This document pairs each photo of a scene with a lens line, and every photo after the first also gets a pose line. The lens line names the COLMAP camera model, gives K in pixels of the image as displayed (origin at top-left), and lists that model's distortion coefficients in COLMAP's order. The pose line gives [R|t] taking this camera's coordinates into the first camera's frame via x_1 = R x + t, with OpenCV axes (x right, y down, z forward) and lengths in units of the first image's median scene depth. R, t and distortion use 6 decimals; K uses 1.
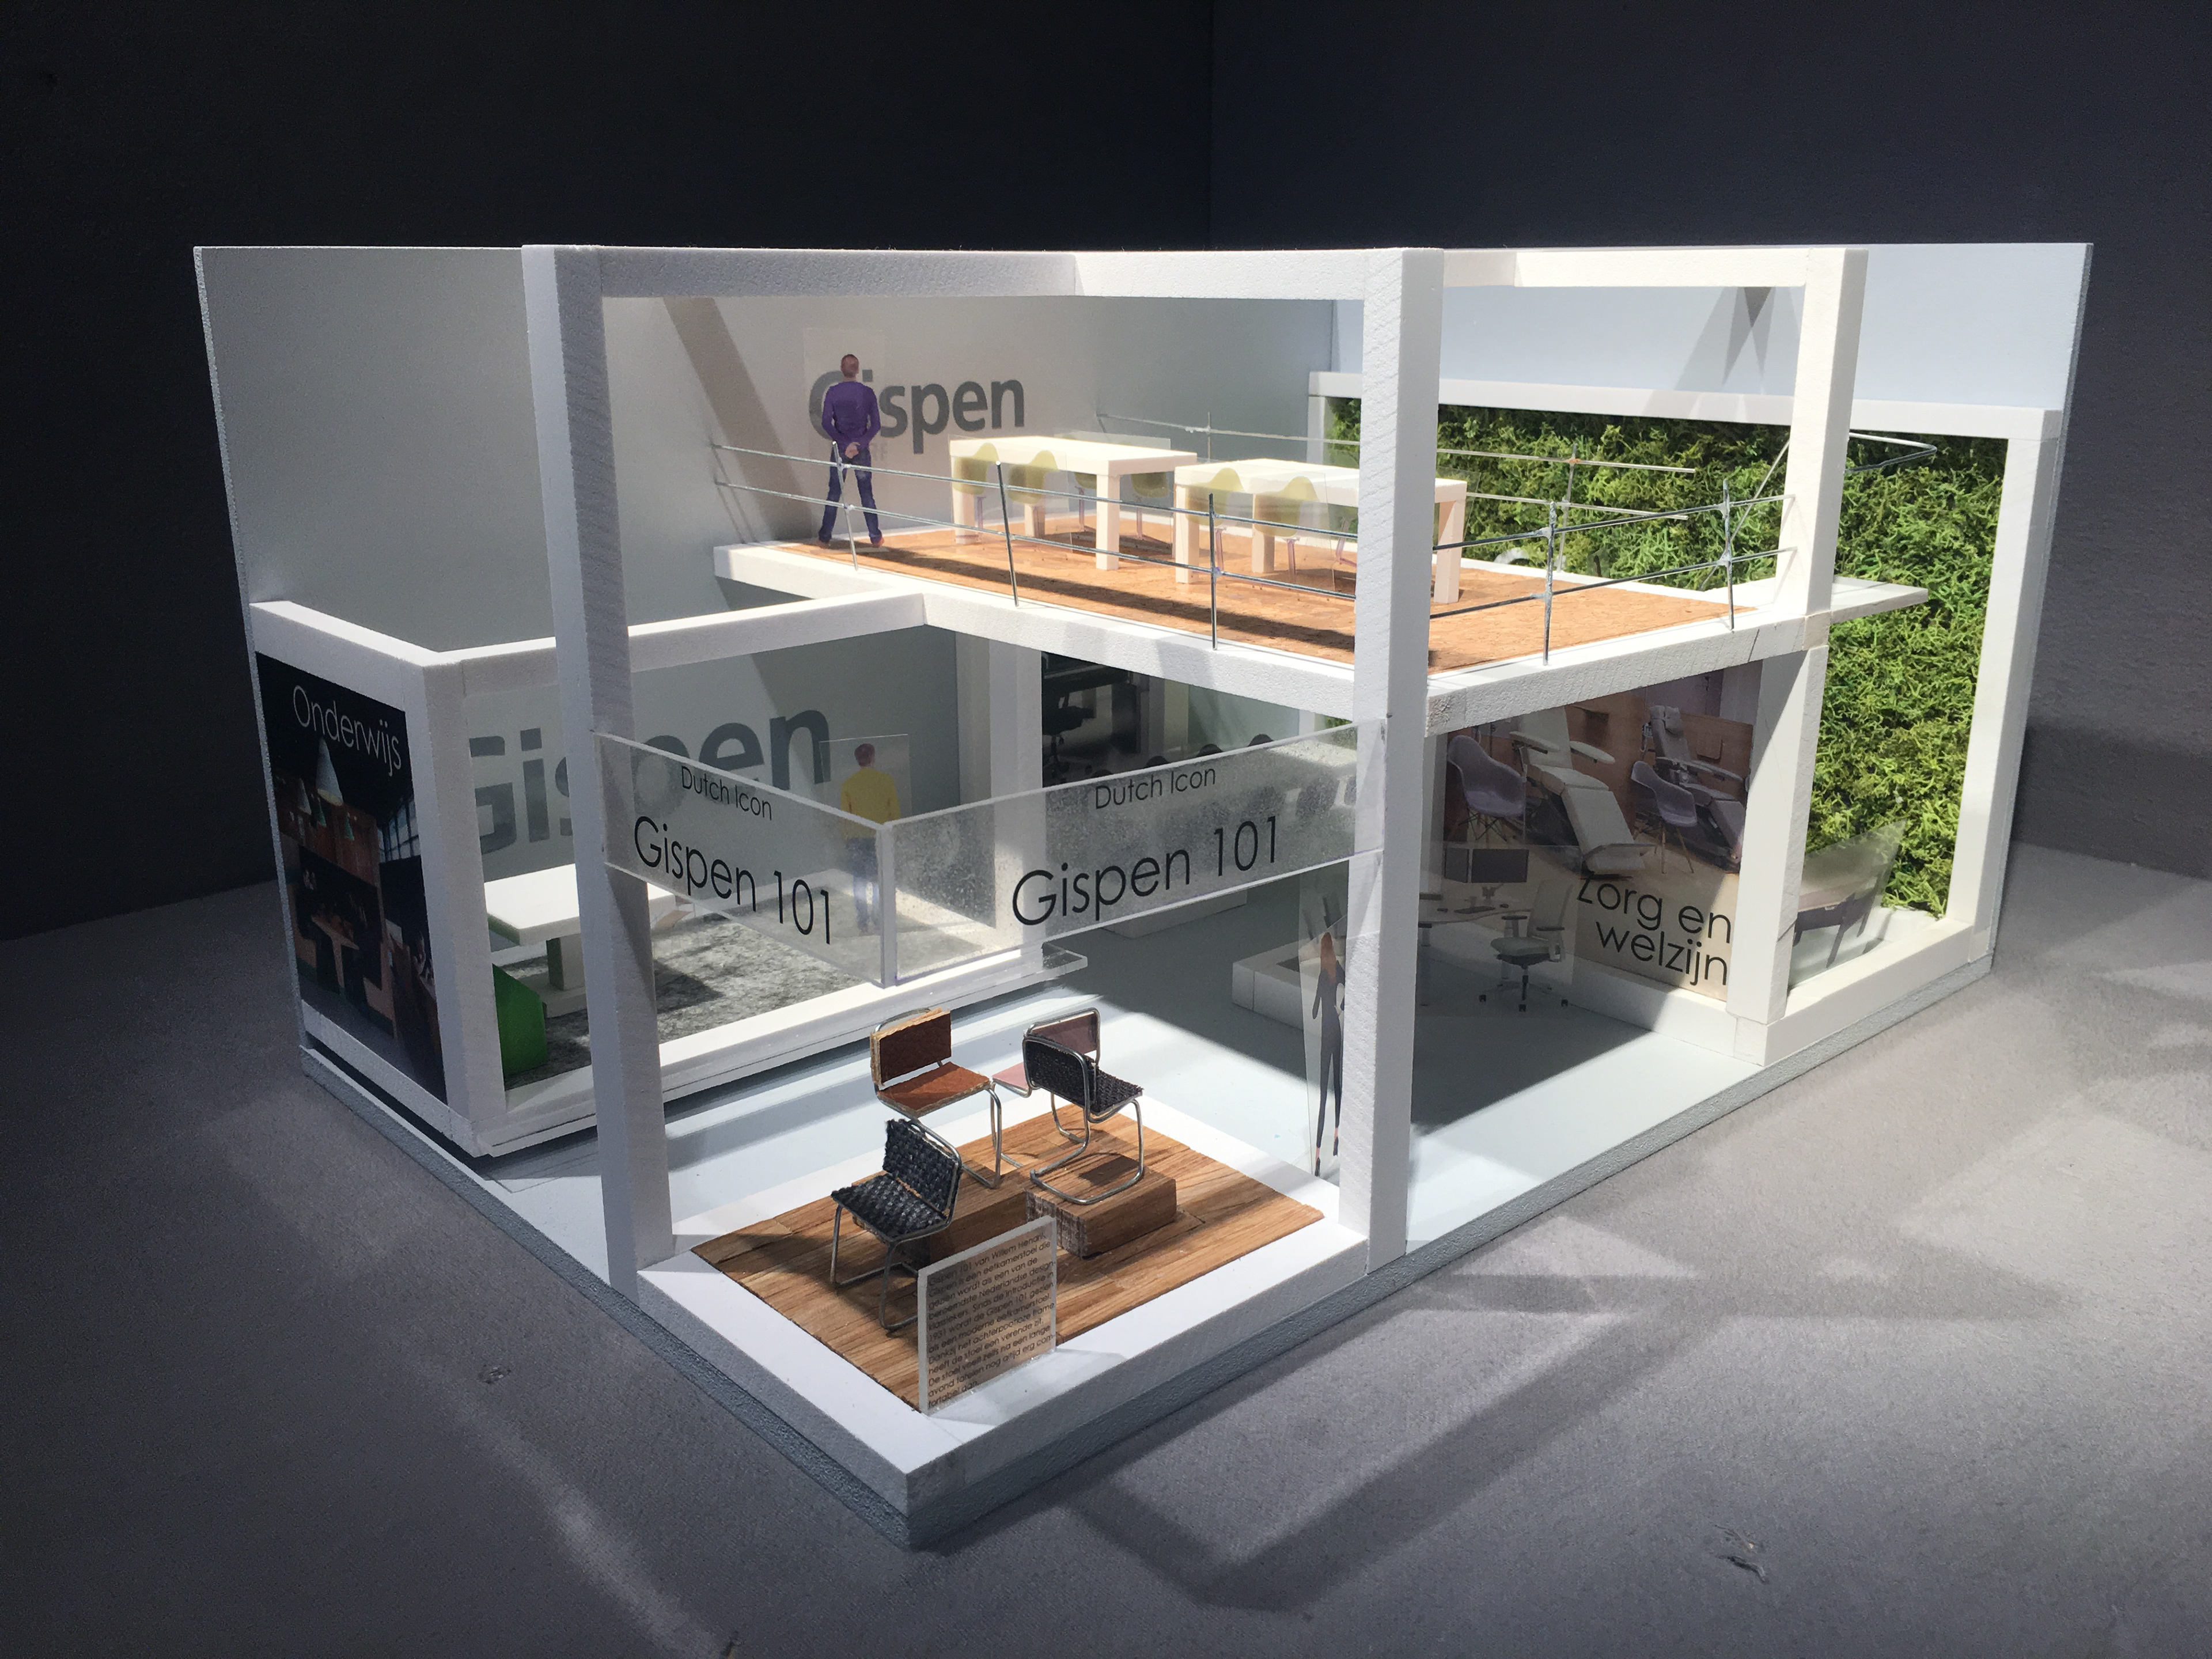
lens RADIAL K [[1875.0, 0, 1106.0], [0, 1875.0, 829.5], [0, 0, 1]] dist [0.115519, -0.139891]
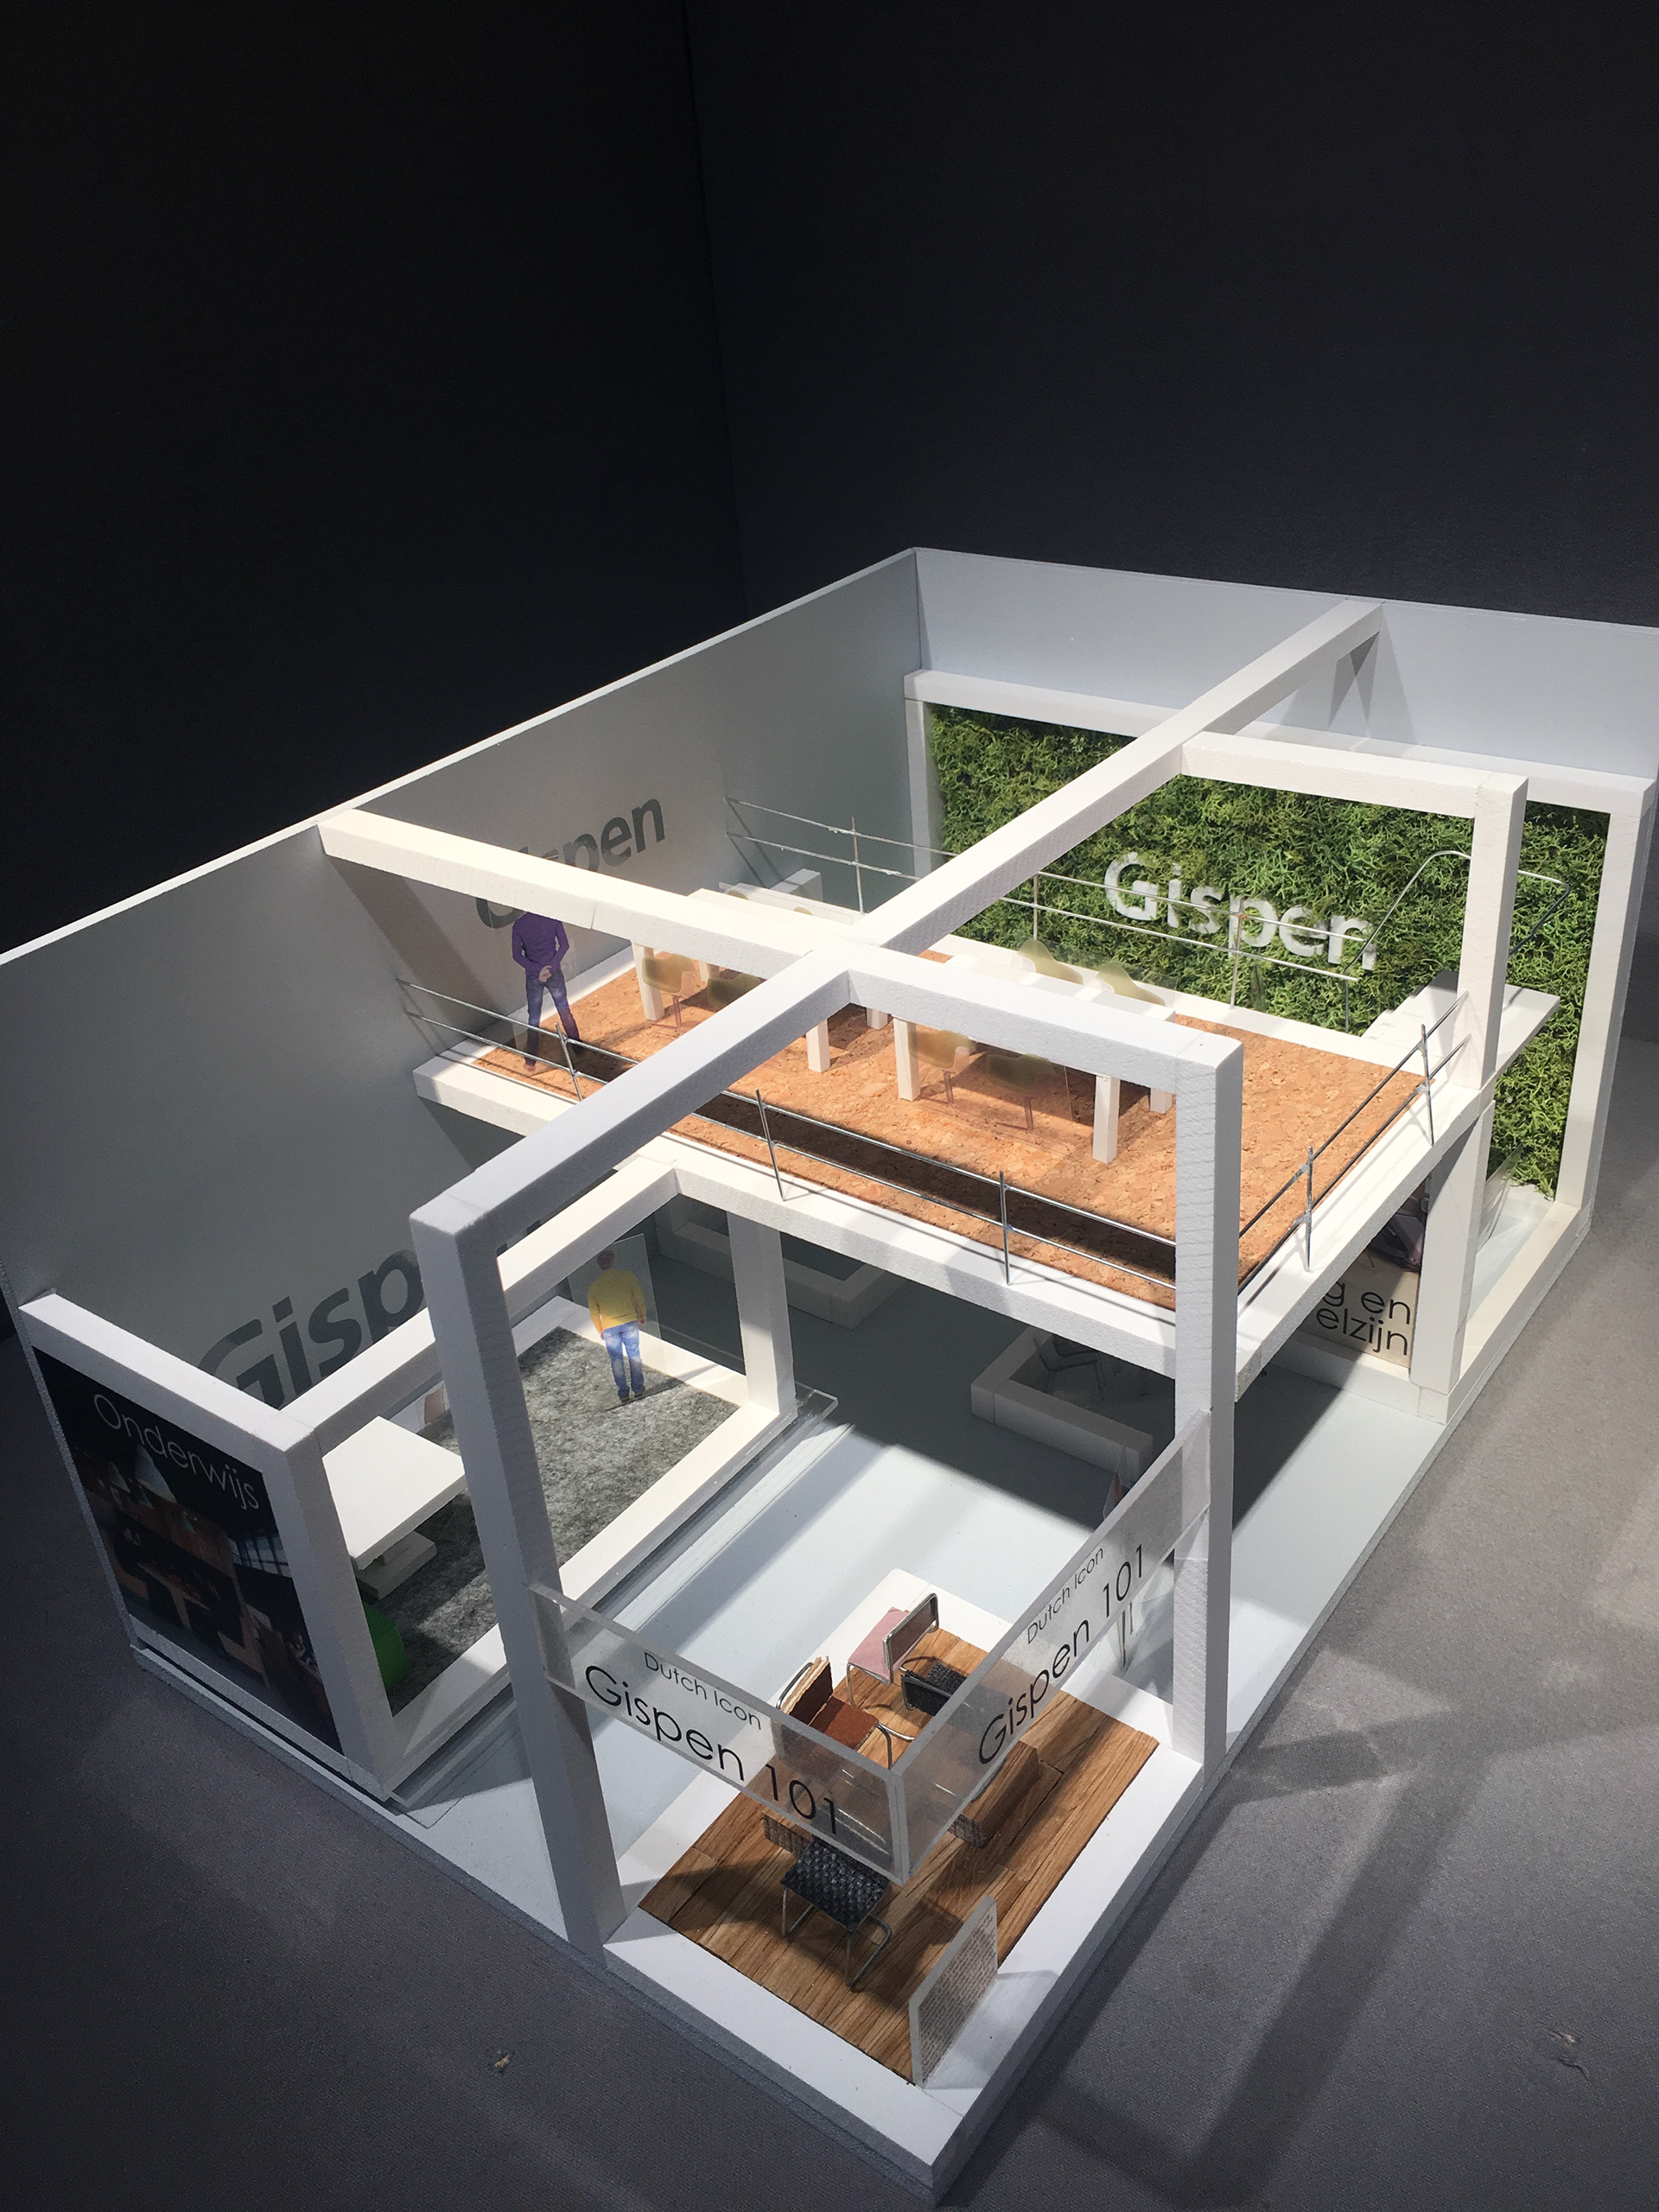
lens RADIAL K [[1875.0, 0, 829.5], [0, 1875.0, 1106.0], [0, 0, 1]] dist [0.115519, -0.139891]
pose [[0.978457, -0.161524, 0.128574, -0.148989], [0.126425, 0.961152, 0.245364, -0.424641], [-0.163212, -0.223823, 0.960867, -0.006633]]
